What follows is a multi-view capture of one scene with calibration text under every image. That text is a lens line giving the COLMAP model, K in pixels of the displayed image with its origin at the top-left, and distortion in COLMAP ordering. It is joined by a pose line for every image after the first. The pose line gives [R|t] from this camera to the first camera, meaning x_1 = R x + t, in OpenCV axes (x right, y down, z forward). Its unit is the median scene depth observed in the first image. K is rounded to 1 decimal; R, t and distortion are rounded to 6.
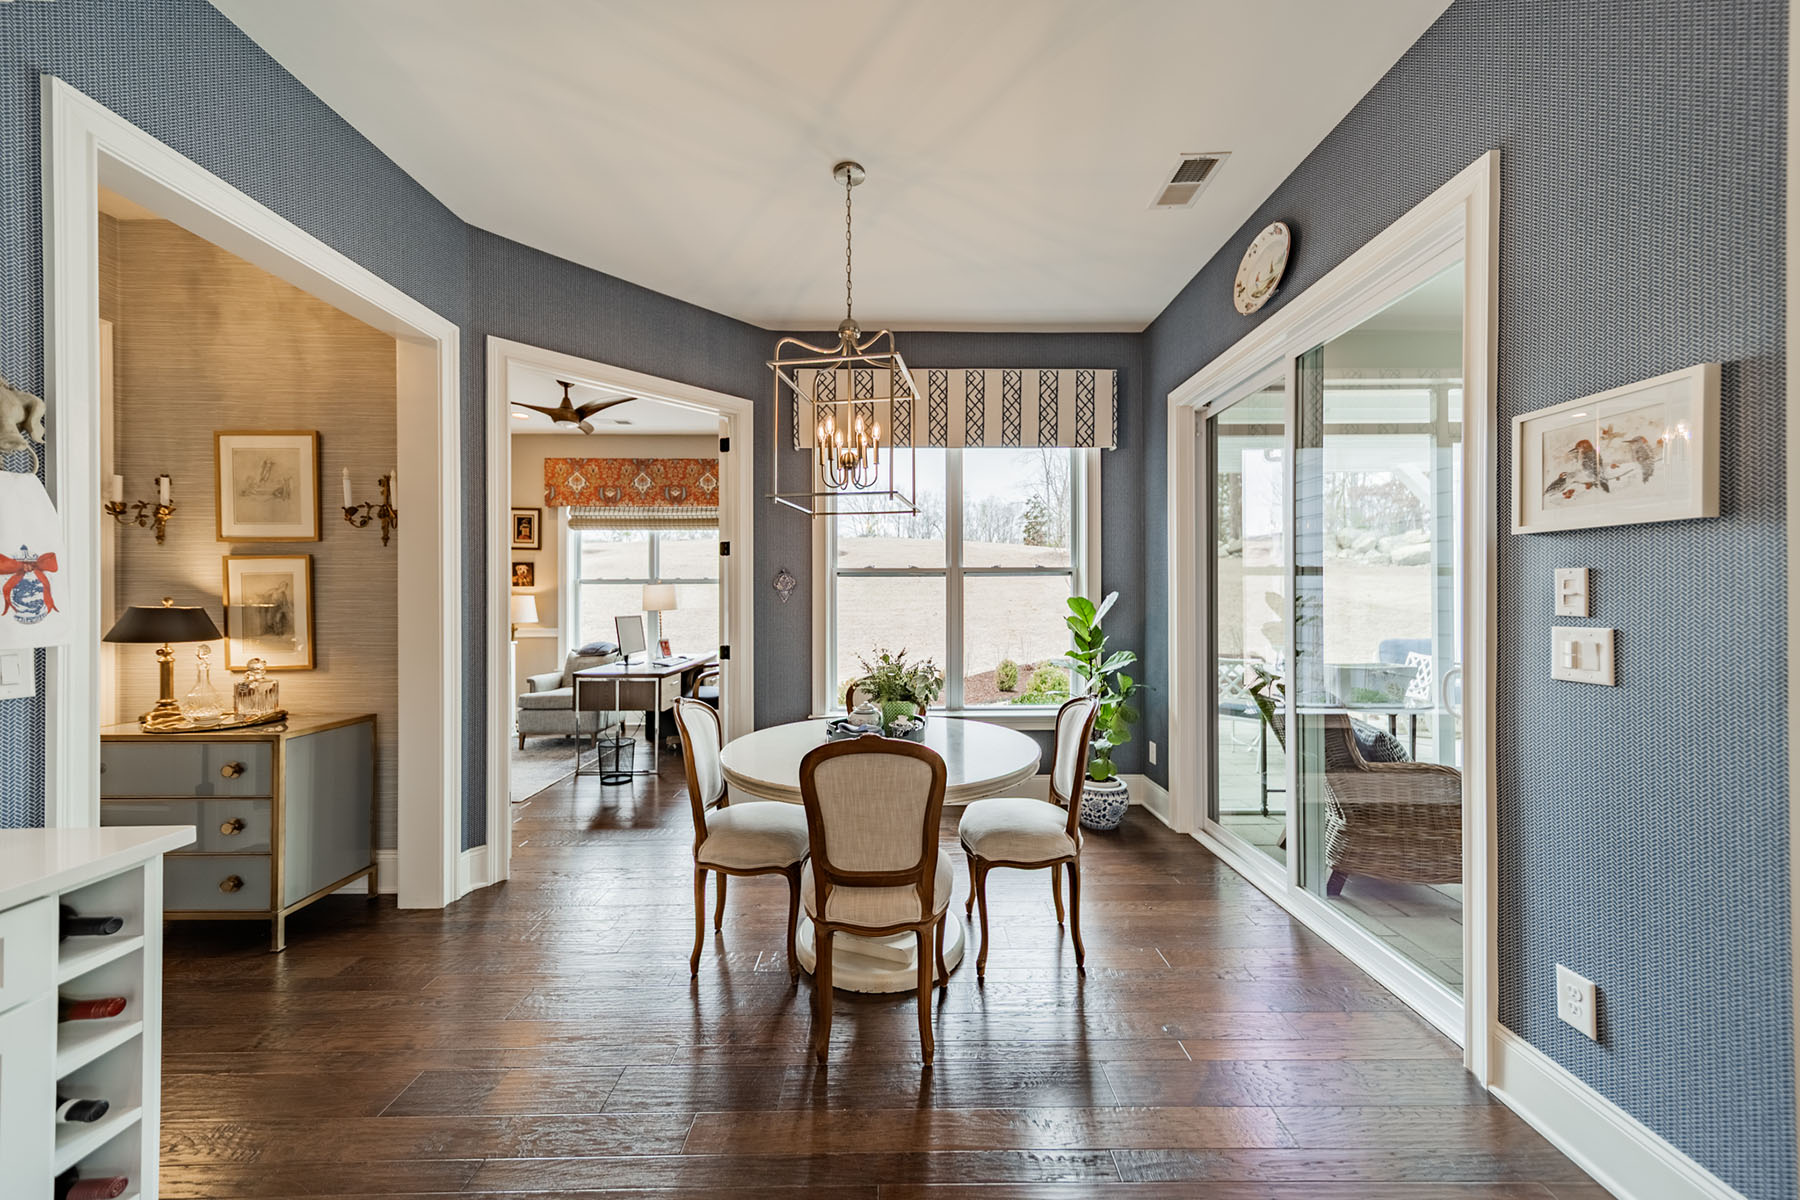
lens RADIAL K [[631.7, 0, 903.4], [0, 631.7, 593.7], [0, 0, 1]] dist [0.007773, 0.000005]
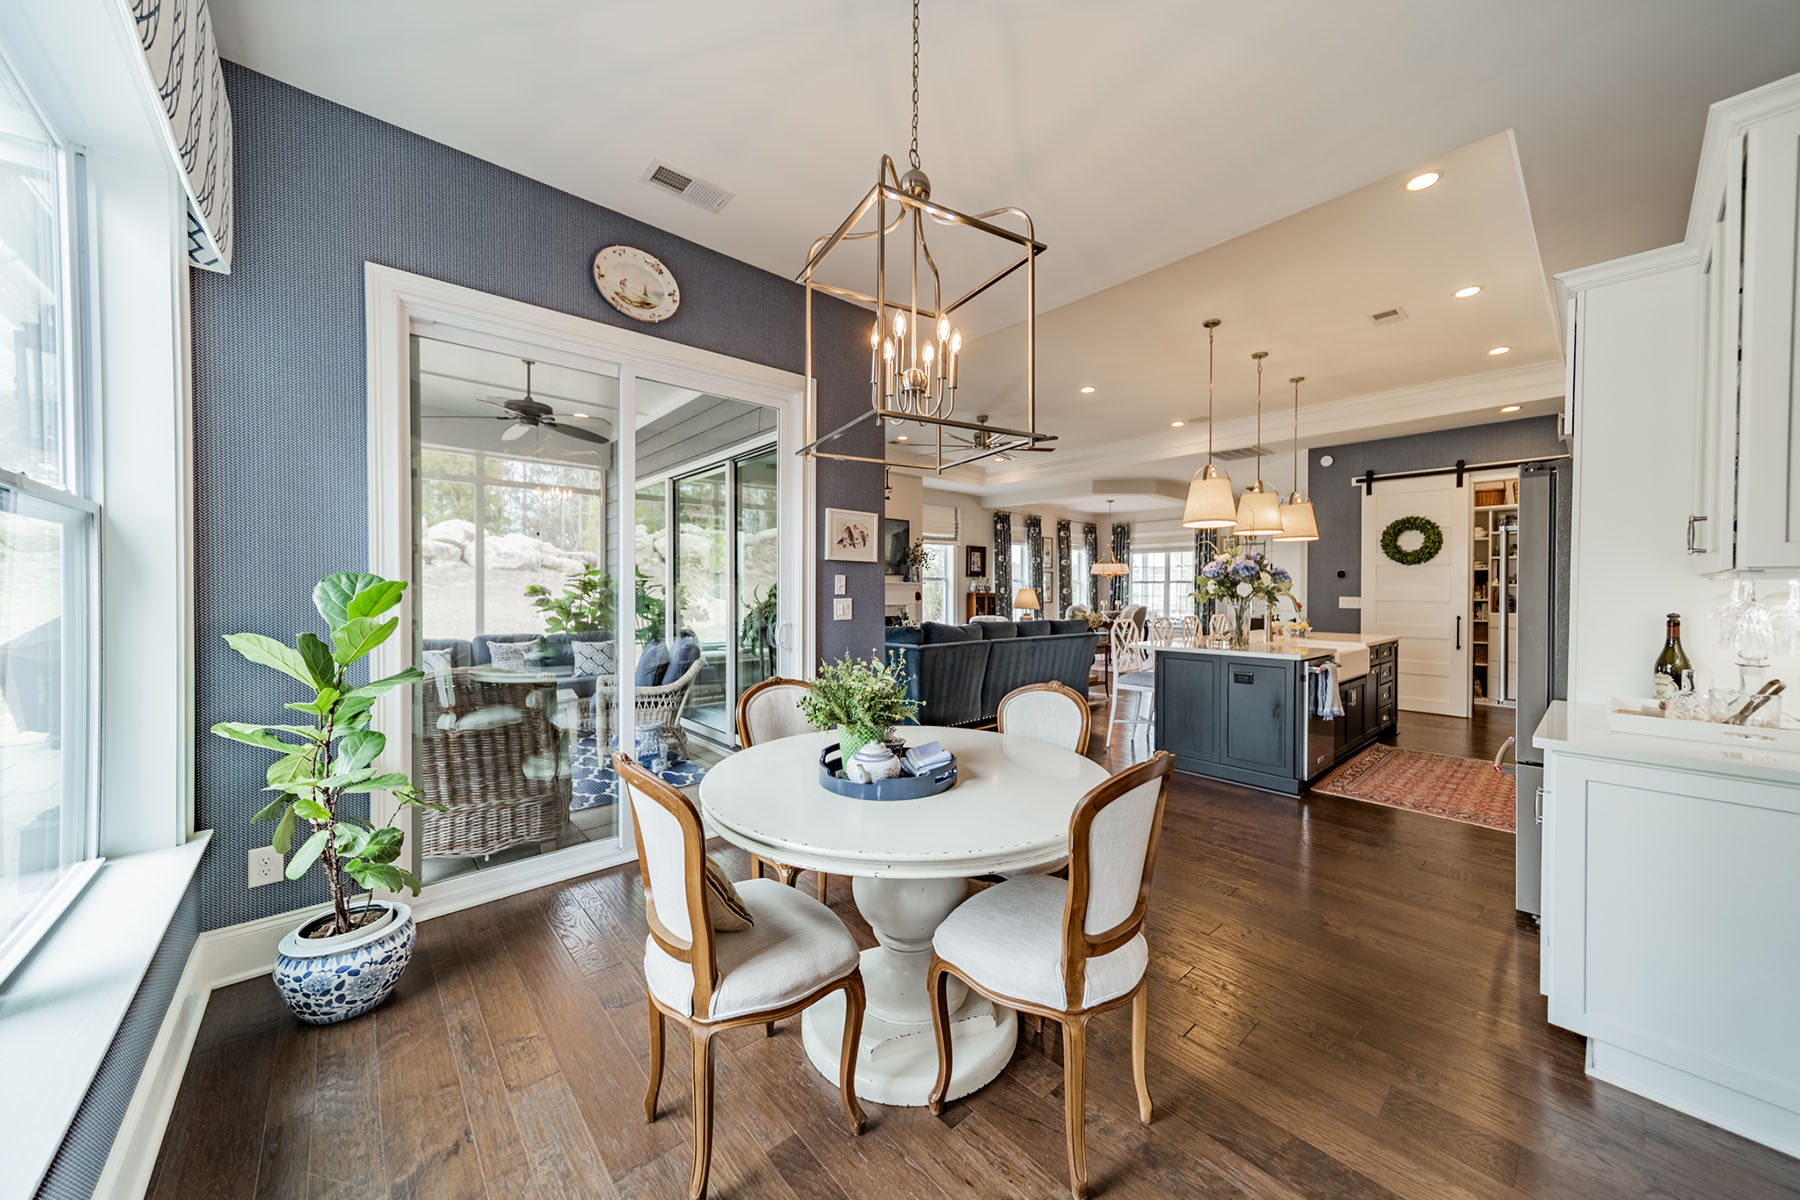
lens RADIAL K [[631.7, 0, 903.3], [0, 631.7, 594.1], [0, 0, 1]] dist [0.007773, 0.000005]
pose [[-0.660228, -0.004656, 0.751051, -0.524262], [-0.006551, 0.999978, 0.000440, 0.016087], [-0.751037, -0.004629, -0.660244, 1.292427]]
